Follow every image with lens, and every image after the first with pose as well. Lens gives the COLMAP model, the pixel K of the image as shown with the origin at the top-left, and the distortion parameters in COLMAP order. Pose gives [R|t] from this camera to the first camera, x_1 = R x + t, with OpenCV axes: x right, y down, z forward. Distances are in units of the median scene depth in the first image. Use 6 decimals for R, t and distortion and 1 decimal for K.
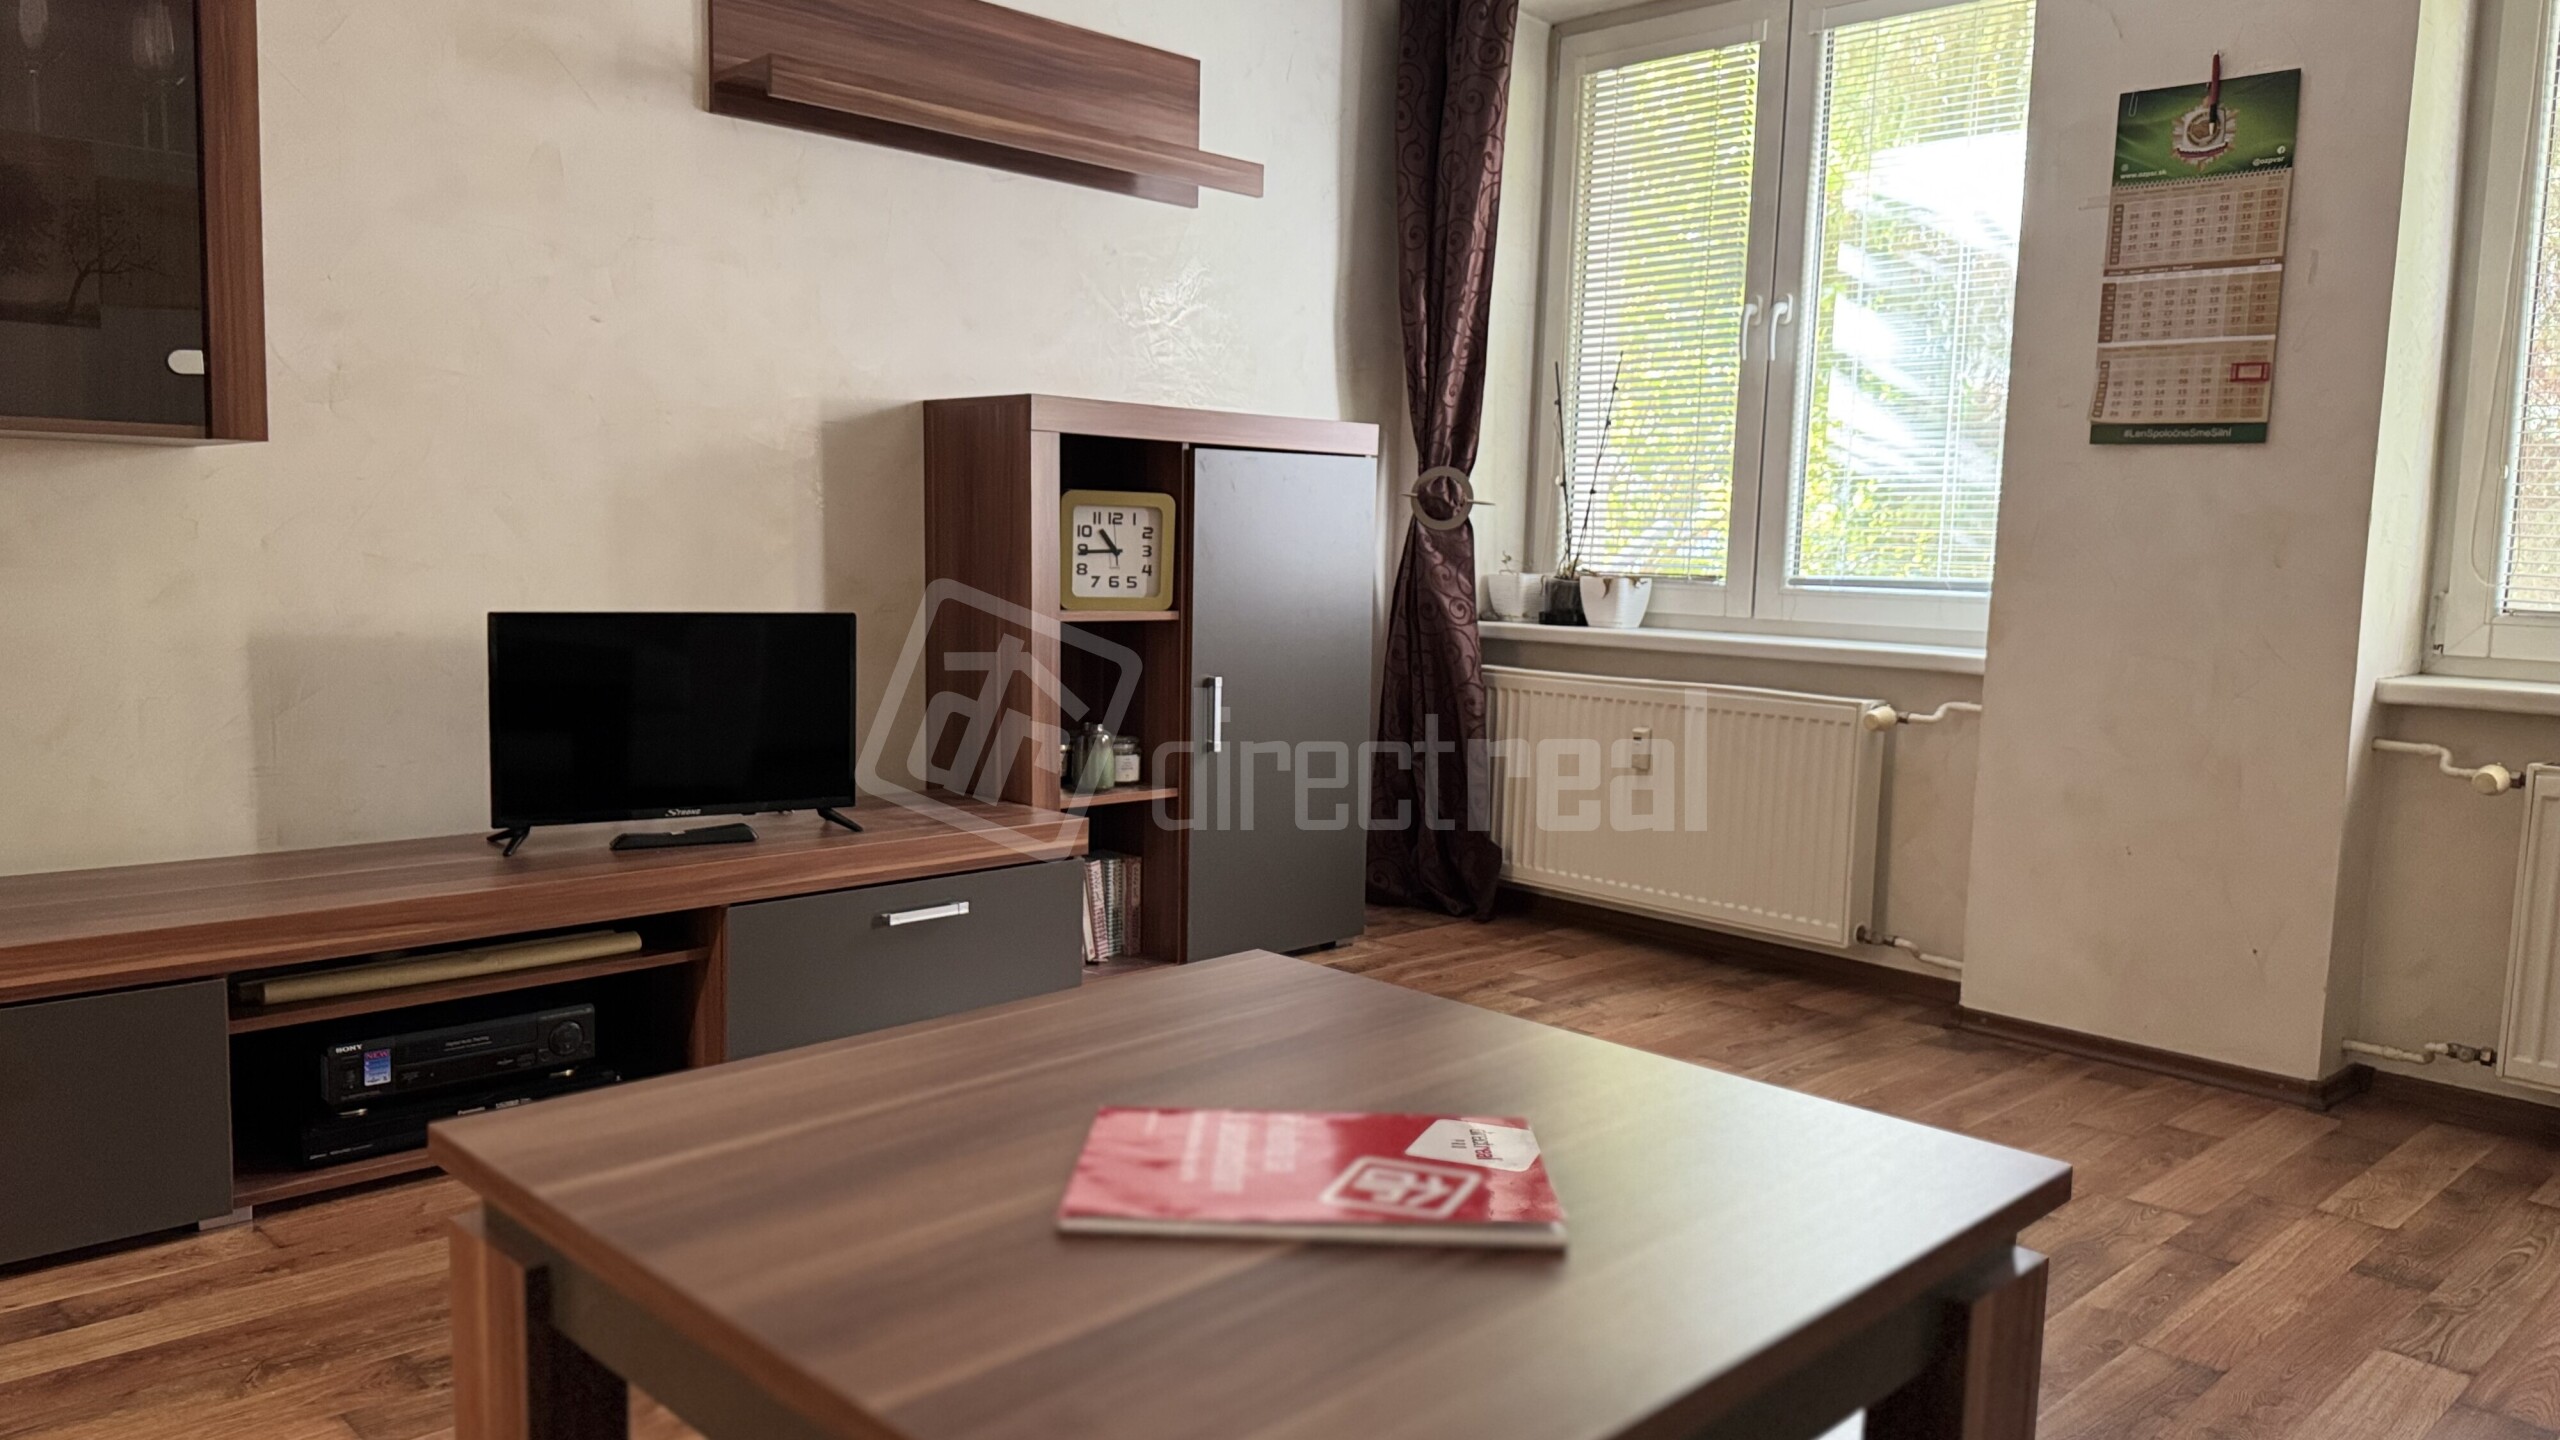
lens RADIAL K [[1822.0, 0, 1240.0], [0, 1822.0, 719.9], [0, 0, 1]] dist [0.044627, -0.054906]
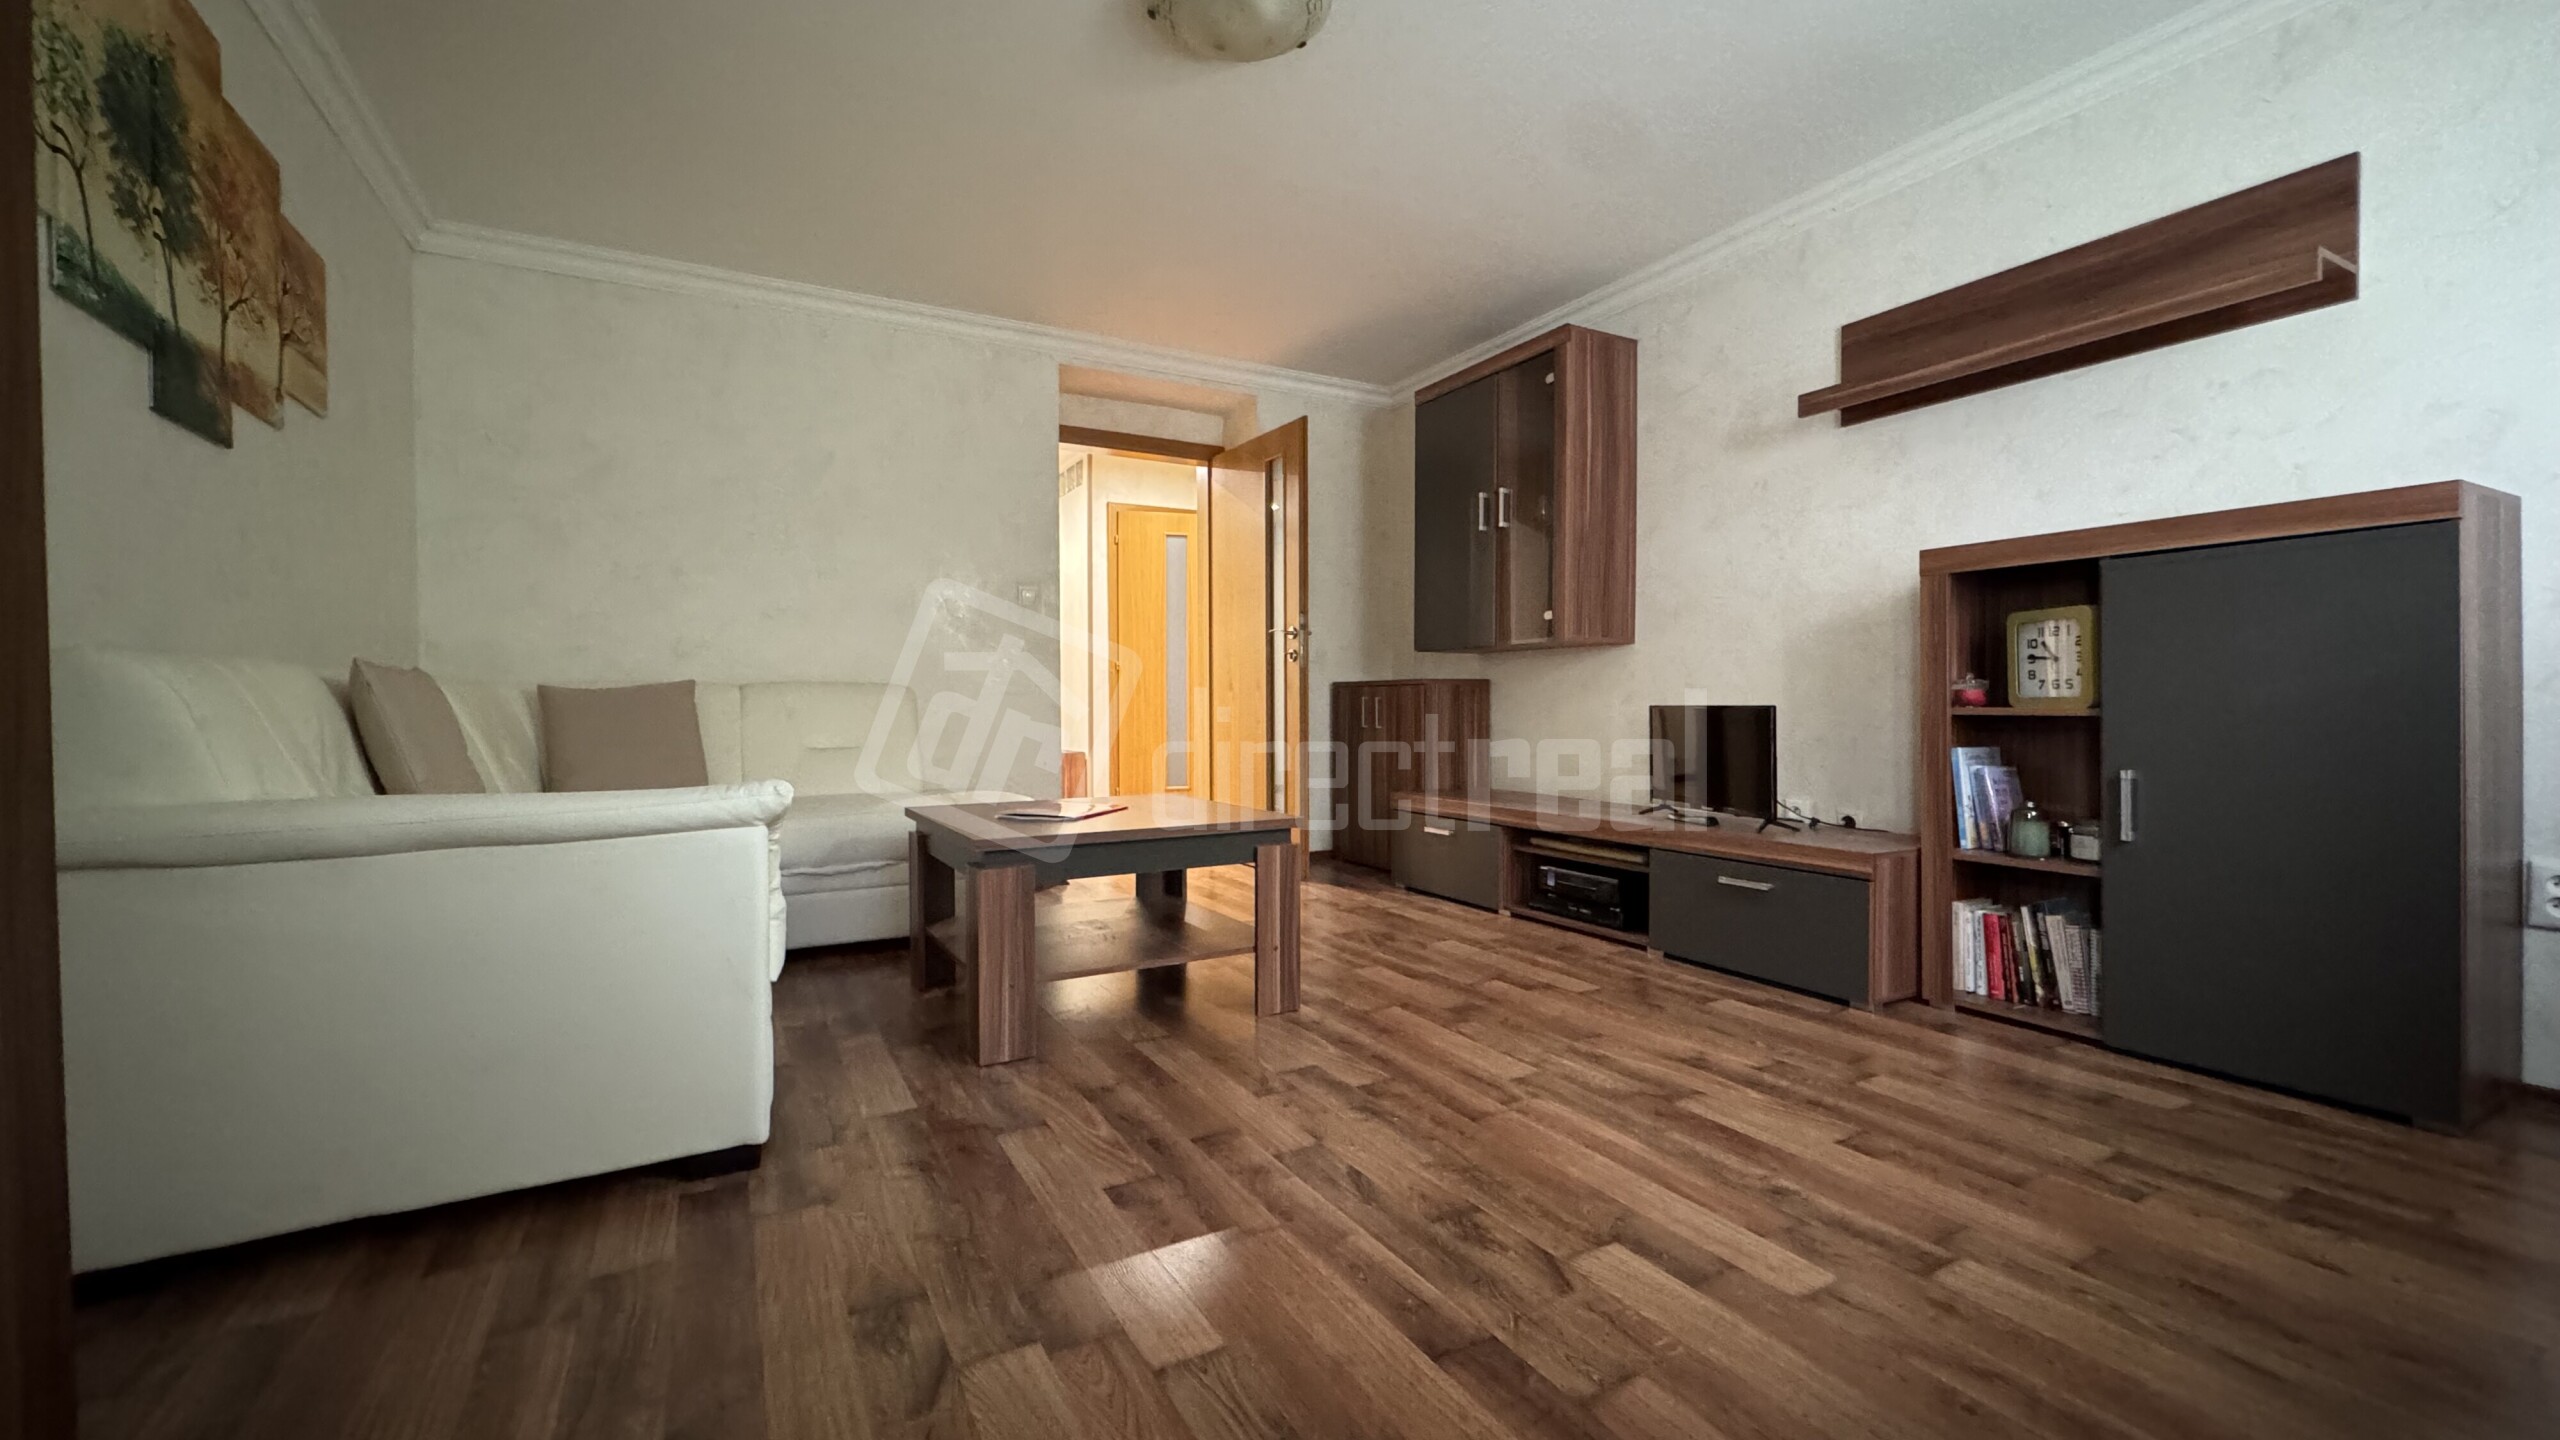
lens RADIAL K [[1025.7, 0, 1279.6], [0, 1025.7, 706.6], [0, 0, 1]] dist [-0.000679, -0.001282]
pose [[-0.262395, -0.022699, -0.964694, 0.777016], [-0.102514, 0.994721, 0.004478, -0.013087], [0.959500, 0.100070, -0.263337, 0.756336]]
